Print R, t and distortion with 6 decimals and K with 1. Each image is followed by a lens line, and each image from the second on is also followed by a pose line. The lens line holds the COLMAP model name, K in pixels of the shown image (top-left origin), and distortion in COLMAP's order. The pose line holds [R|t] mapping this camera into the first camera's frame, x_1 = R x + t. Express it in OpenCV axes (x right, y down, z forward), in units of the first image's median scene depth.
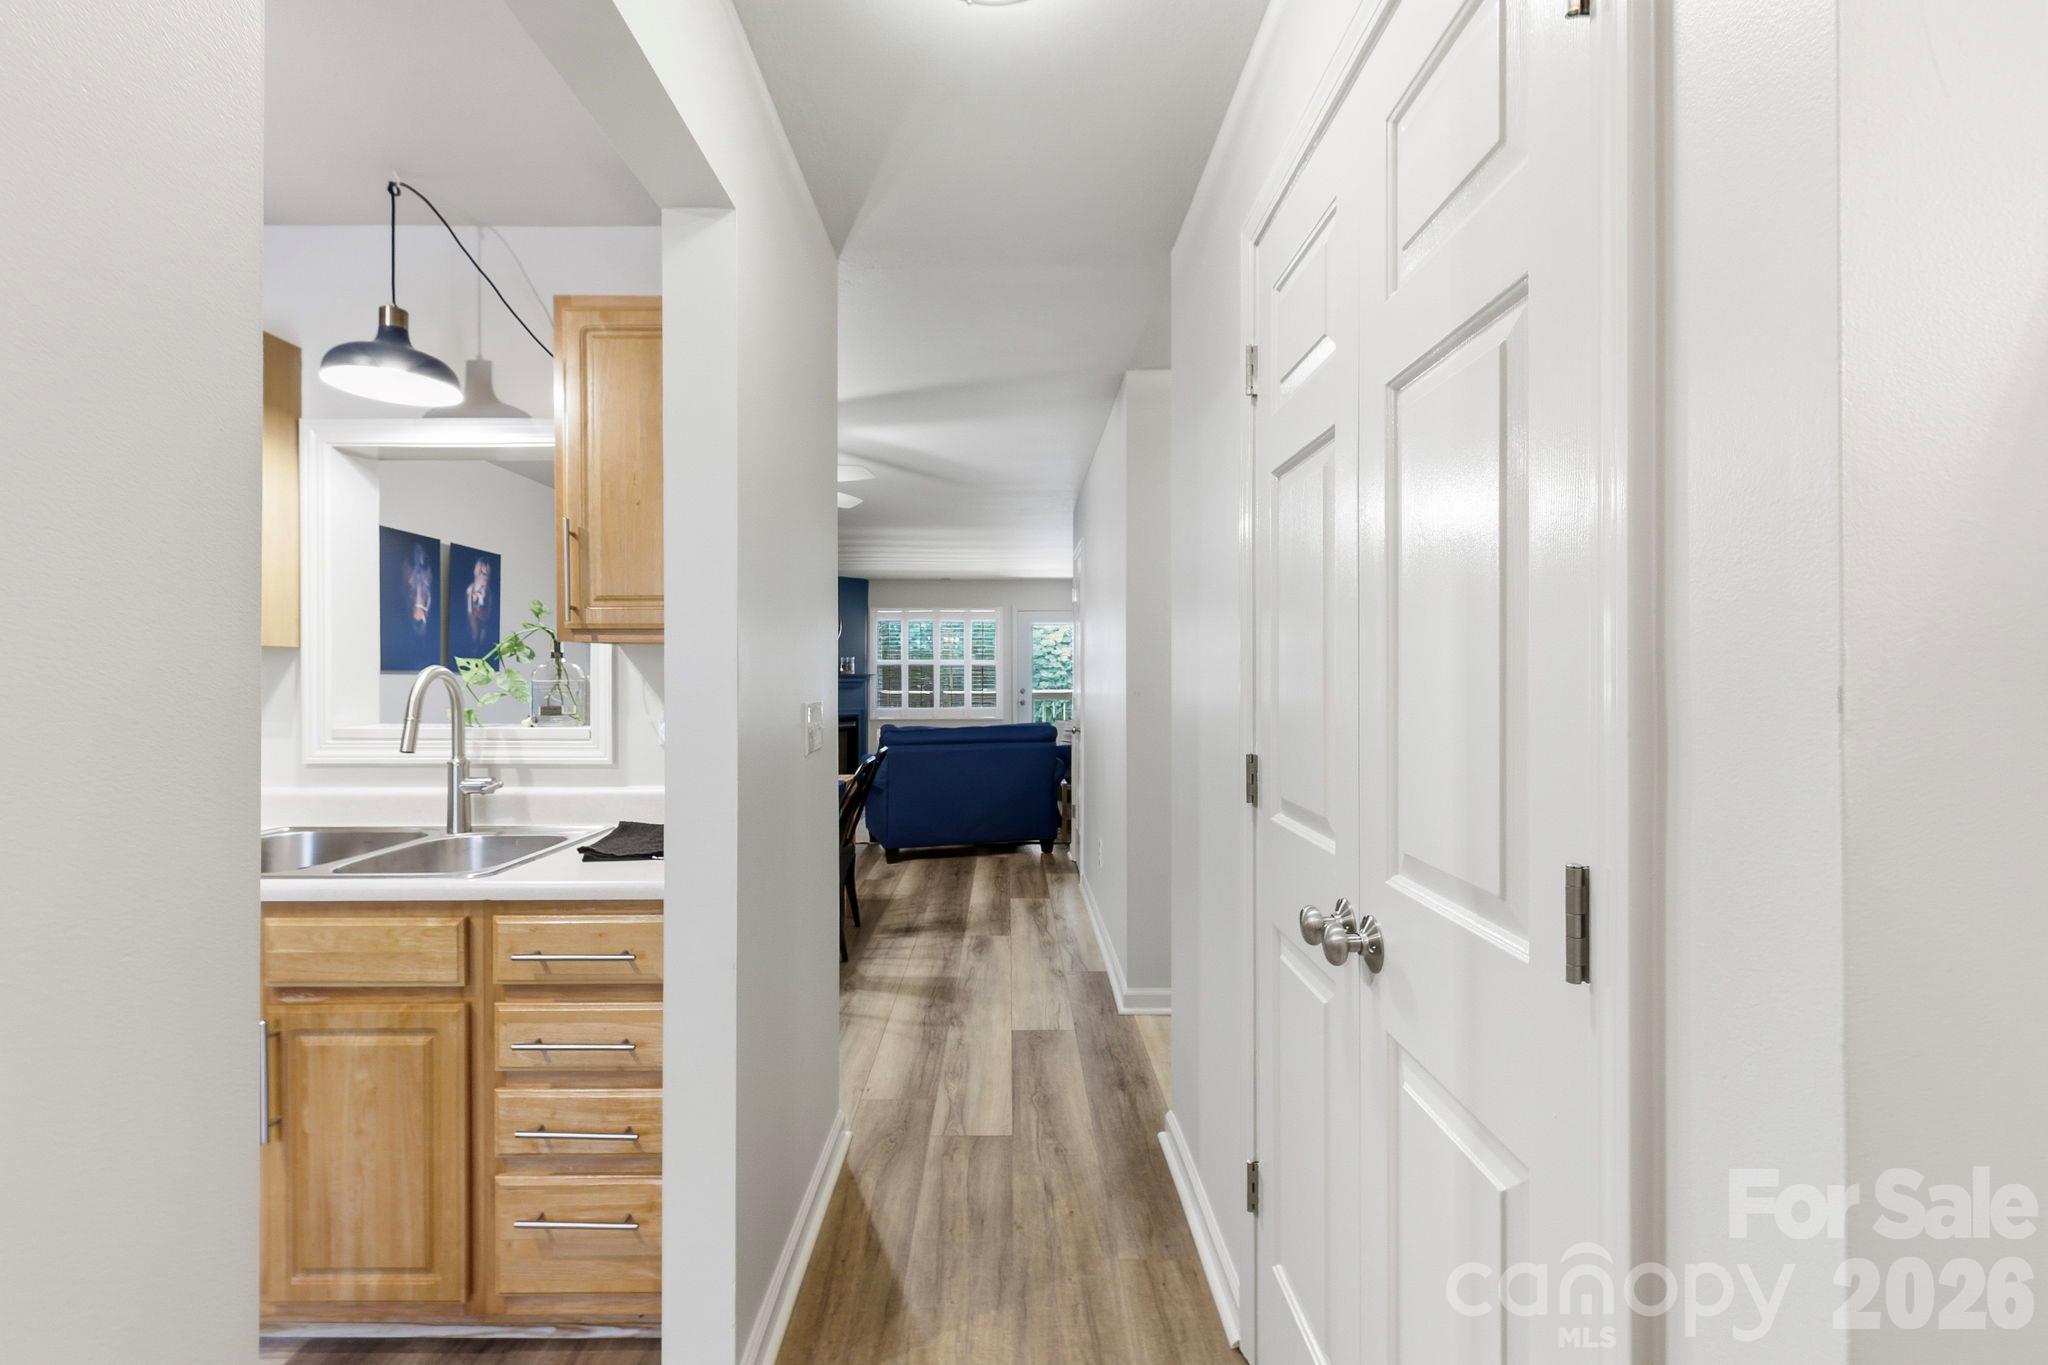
lens RADIAL K [[850.4, 0, 1024.6], [0, 850.4, 677.4], [0, 0, 1]] dist [-0.001592, -0.000161]
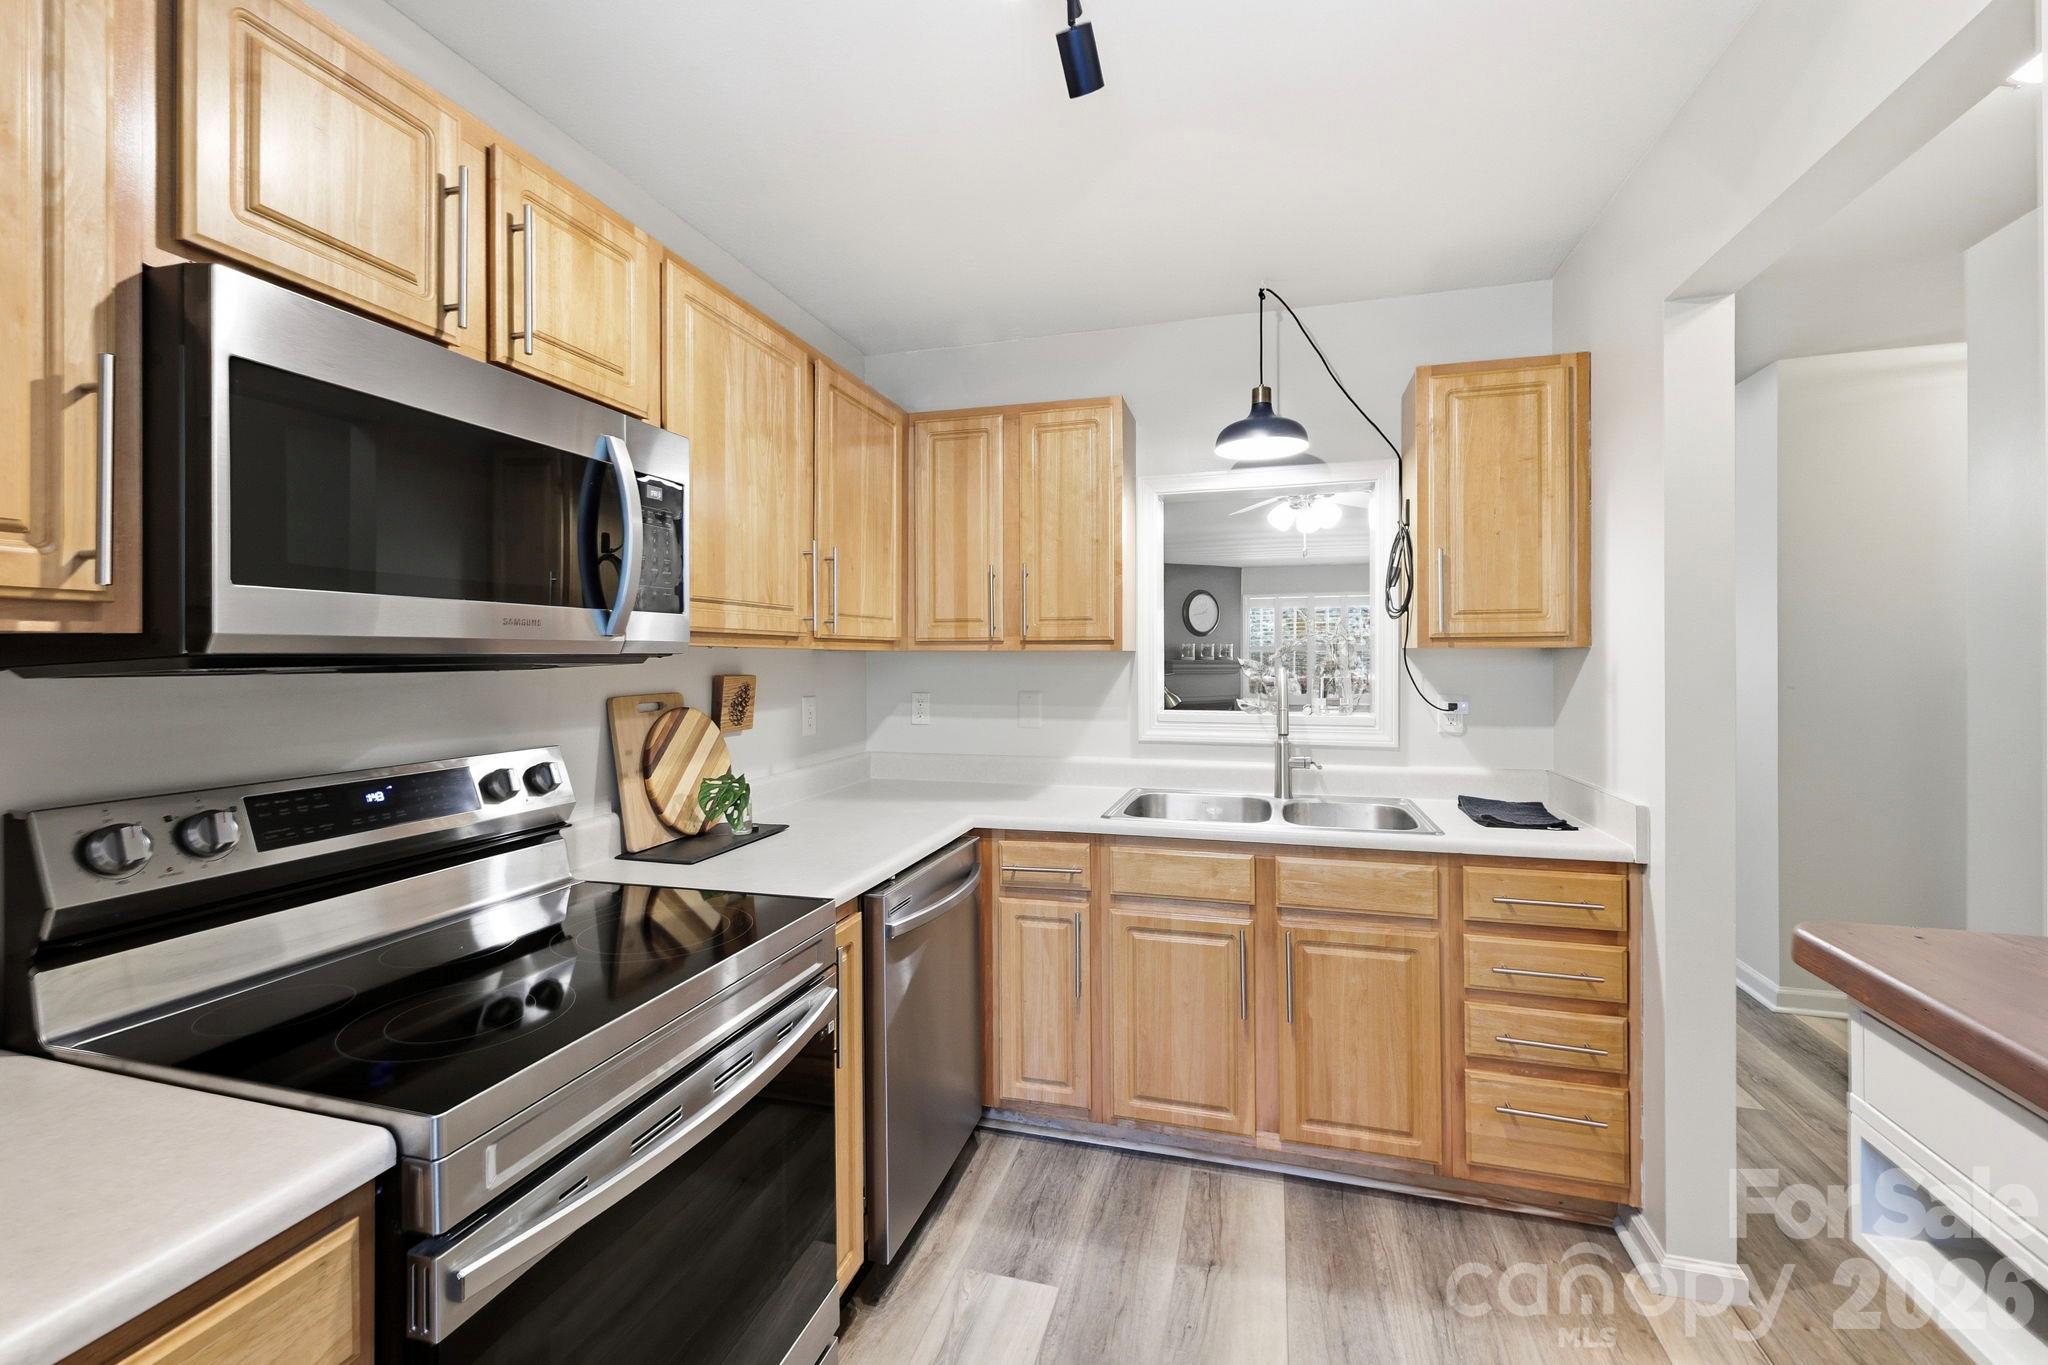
lens RADIAL K [[869.5, 0, 984.4], [0, 869.5, 659.6], [0, 0, 1]] dist [0.001534, 0.000236]
pose [[0.957589, -0.001174, -0.288135, -0.694575], [0.001769, 0.999997, 0.001803, -0.025066], [0.288132, -0.002236, 0.957588, -0.342197]]
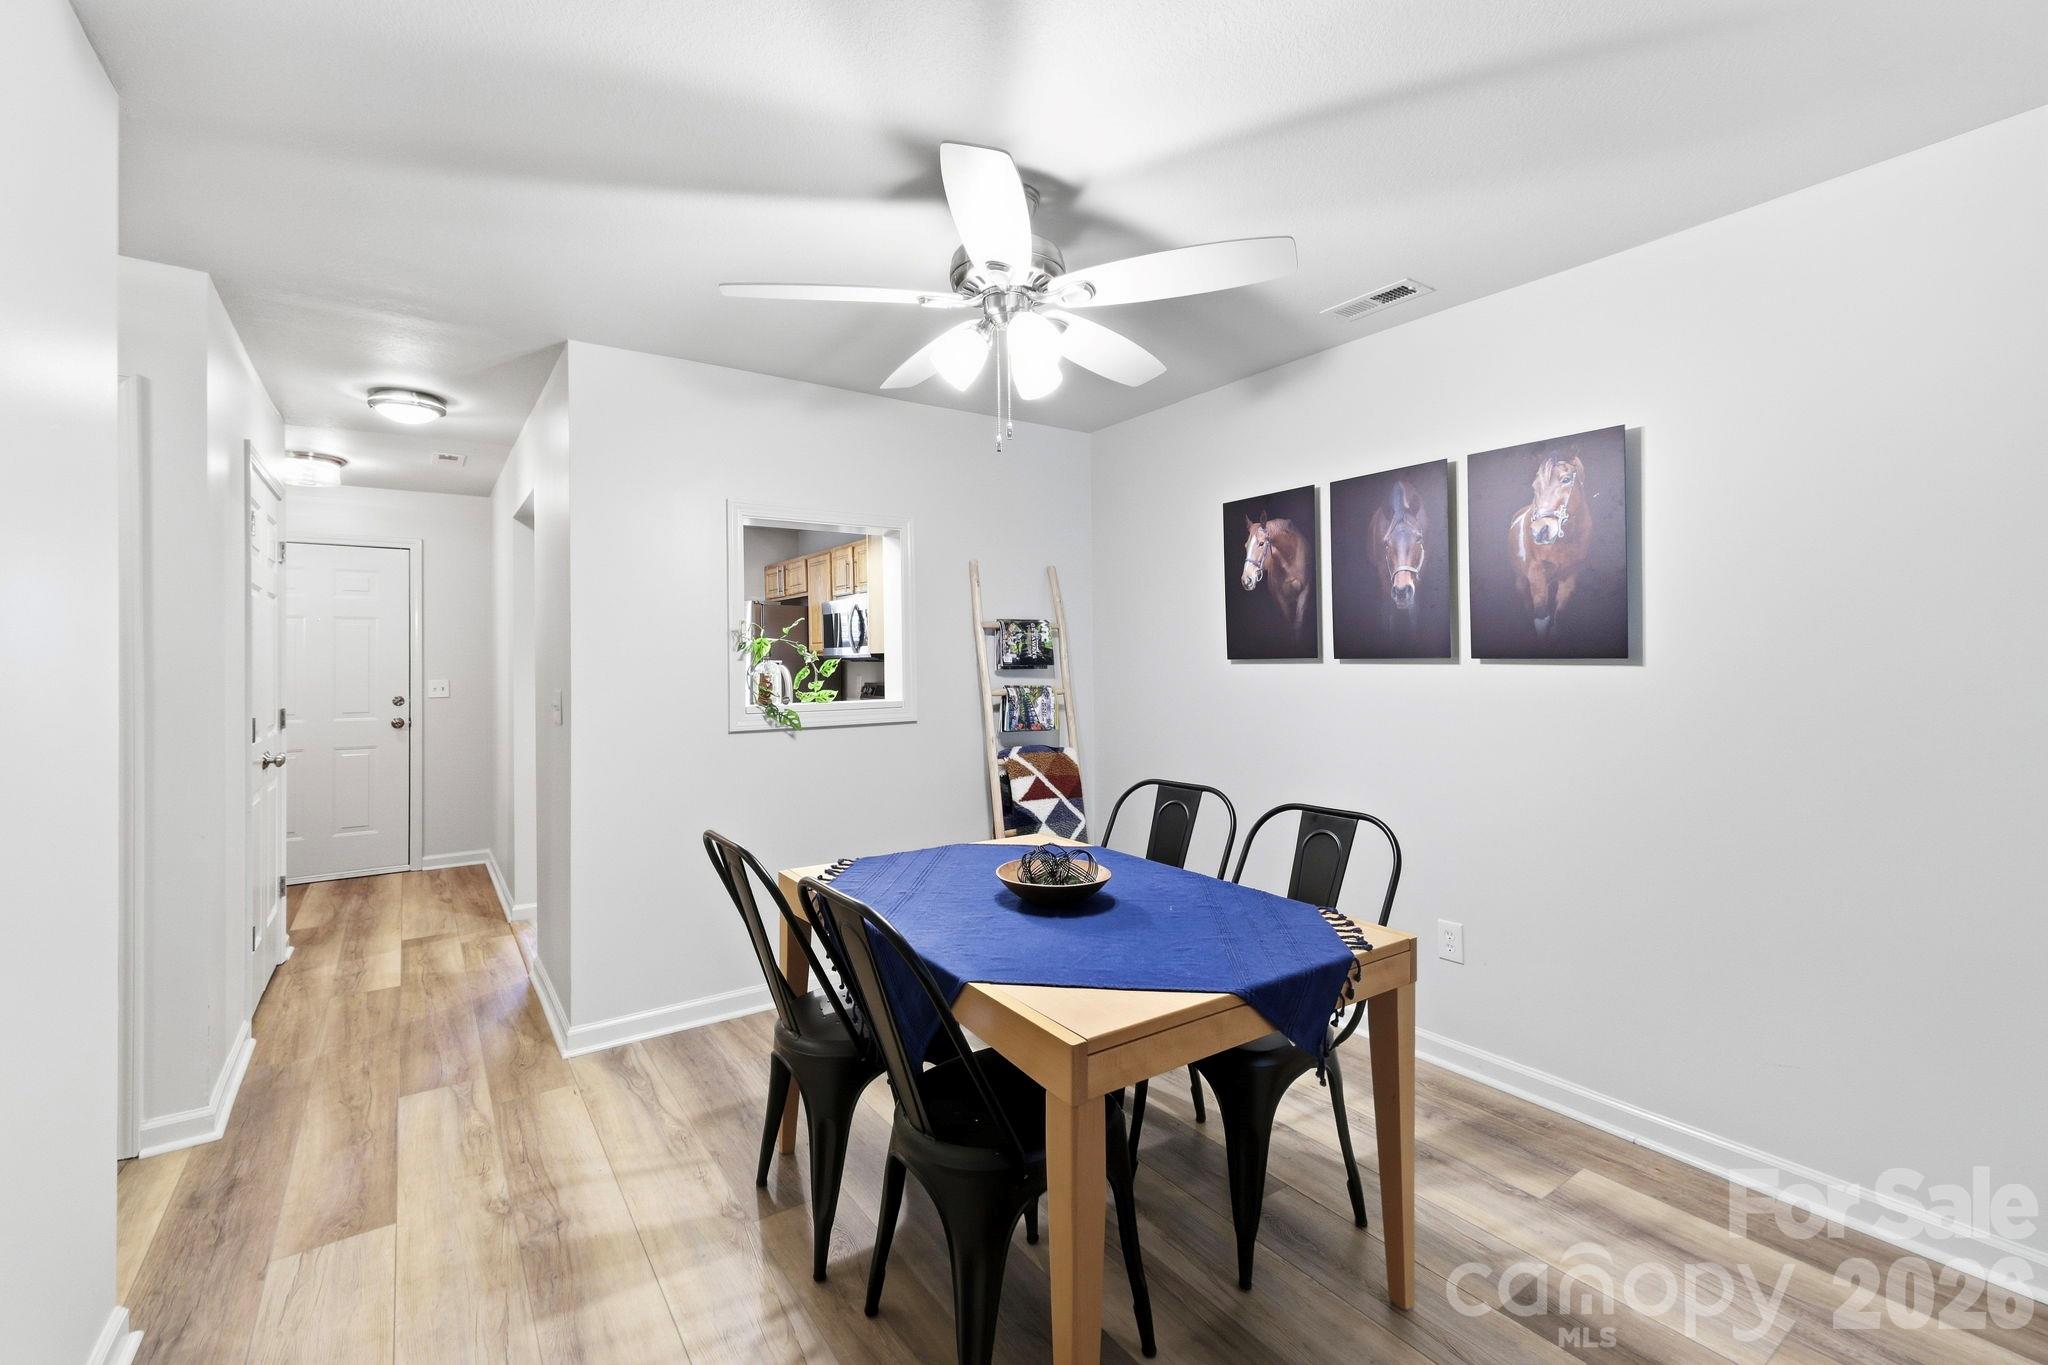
lens RADIAL K [[869.5, 0, 984.4], [0, 869.5, 659.6], [0, 0, 1]] dist [0.001534, 0.000236]
pose [[-0.843262, 0.000685, -0.537503, -0.044620], [0.003679, 0.999983, -0.004497, -0.009334], [0.537490, -0.005770, -0.843250, 2.193781]]
